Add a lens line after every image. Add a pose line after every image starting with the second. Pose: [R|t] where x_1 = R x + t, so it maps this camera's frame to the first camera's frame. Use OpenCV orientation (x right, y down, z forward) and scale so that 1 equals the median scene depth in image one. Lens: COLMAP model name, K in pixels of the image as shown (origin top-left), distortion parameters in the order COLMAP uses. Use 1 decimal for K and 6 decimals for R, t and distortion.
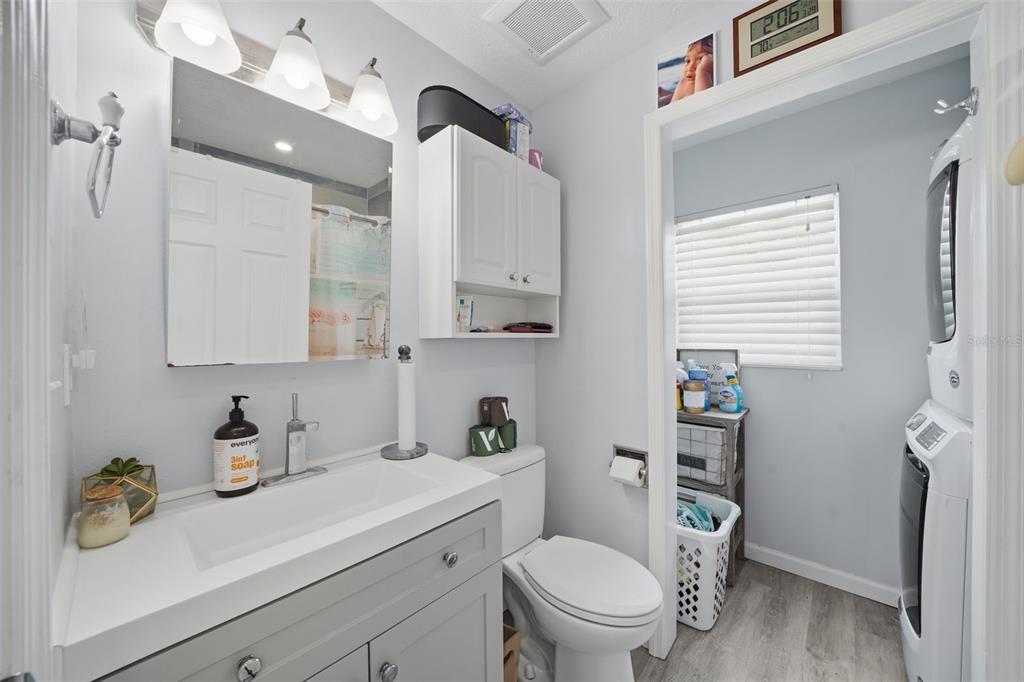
lens RADIAL K [[364.1, 0, 512.5], [0, 364.1, 336.3], [0, 0, 1]] dist [-0.015536, -0.000112]
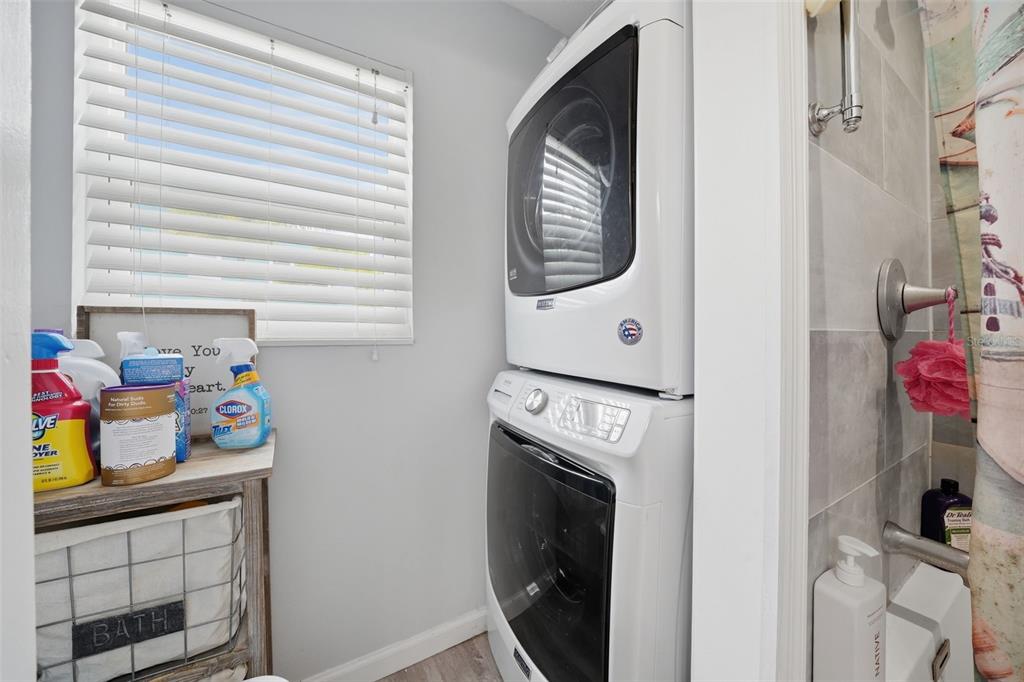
lens RADIAL K [[364.1, 0, 512.5], [0, 364.1, 336.3], [0, 0, 1]] dist [-0.015536, -0.000112]
pose [[0.281498, 0.002042, 0.959560, 0.271178], [-0.008075, 0.999967, 0.000241, 0.070196], [-0.959528, -0.007816, 0.281506, 0.559719]]
